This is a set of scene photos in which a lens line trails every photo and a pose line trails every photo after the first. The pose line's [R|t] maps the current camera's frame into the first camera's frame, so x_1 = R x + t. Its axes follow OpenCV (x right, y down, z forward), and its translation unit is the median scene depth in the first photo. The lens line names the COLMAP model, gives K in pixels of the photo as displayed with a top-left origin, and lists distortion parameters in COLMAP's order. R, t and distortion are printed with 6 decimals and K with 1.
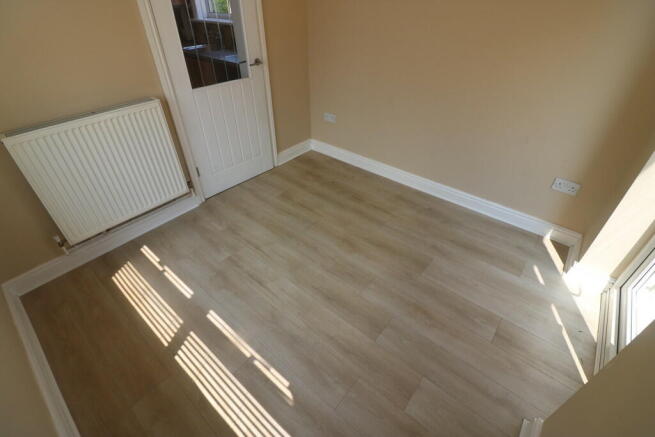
lens RADIAL K [[303.4, 0, 327.7], [0, 303.4, 216.9], [0, 0, 1]] dist [-0.004969, -0.001106]
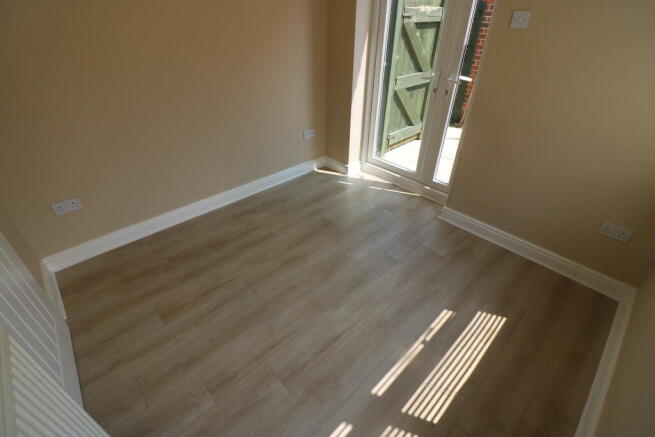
lens RADIAL K [[303.4, 0, 326.2], [0, 303.4, 217.4], [0, 0, 1]] dist [-0.004969, -0.001106]
pose [[0.118004, -0.563390, 0.817720, -0.658690], [0.595377, 0.699188, 0.395806, -0.342673], [-0.794734, 0.440145, 0.417937, 0.451000]]
